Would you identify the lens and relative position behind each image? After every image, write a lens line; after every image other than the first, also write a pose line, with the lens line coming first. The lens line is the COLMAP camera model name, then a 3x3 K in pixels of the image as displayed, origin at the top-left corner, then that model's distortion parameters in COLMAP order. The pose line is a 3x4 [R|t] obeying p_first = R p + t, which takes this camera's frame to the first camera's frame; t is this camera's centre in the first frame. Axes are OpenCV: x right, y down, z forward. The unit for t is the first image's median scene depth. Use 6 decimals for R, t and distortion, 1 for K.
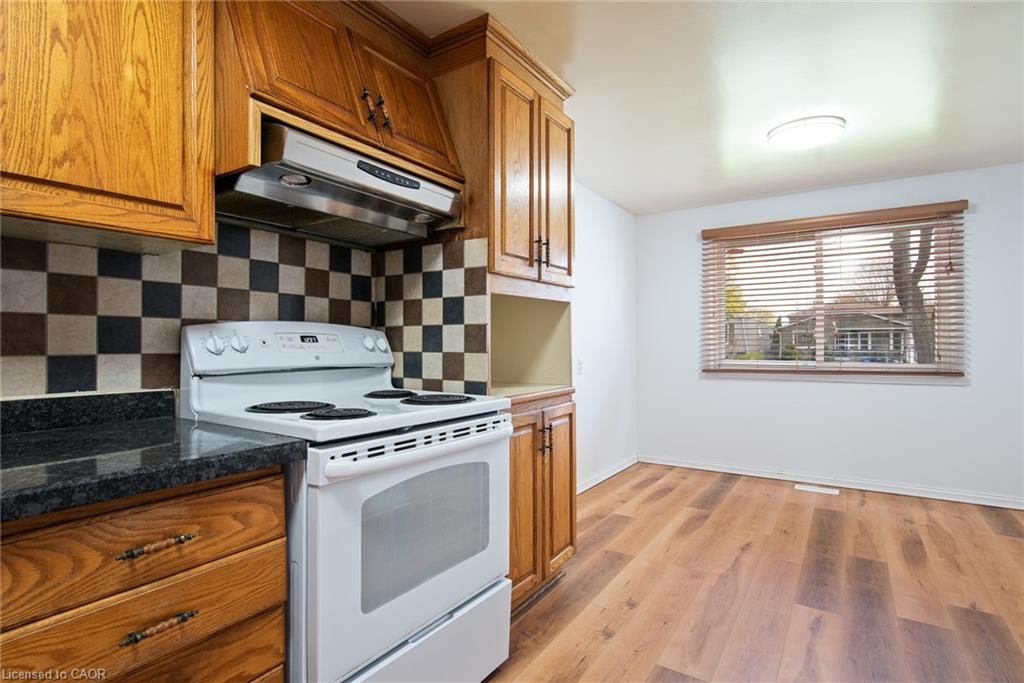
lens RADIAL K [[506.8, 0, 509.9], [0, 506.8, 342.9], [0, 0, 1]] dist [-0.016061, -0.002472]
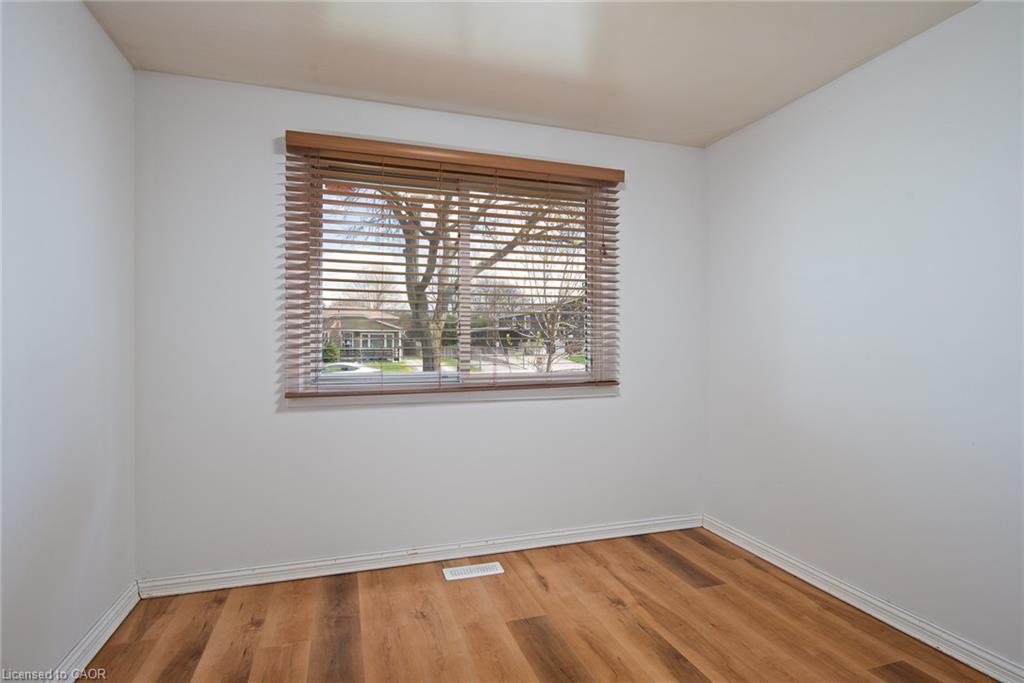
lens RADIAL K [[506.8, 0, 504.4], [0, 506.8, 344.6], [0, 0, 1]] dist [-0.016061, -0.002472]
pose [[0.622535, -0.000287, 0.782592, 0.140439], [-0.003851, 0.999987, 0.003430, -0.001432], [-0.782582, -0.005149, 0.622526, 0.623486]]
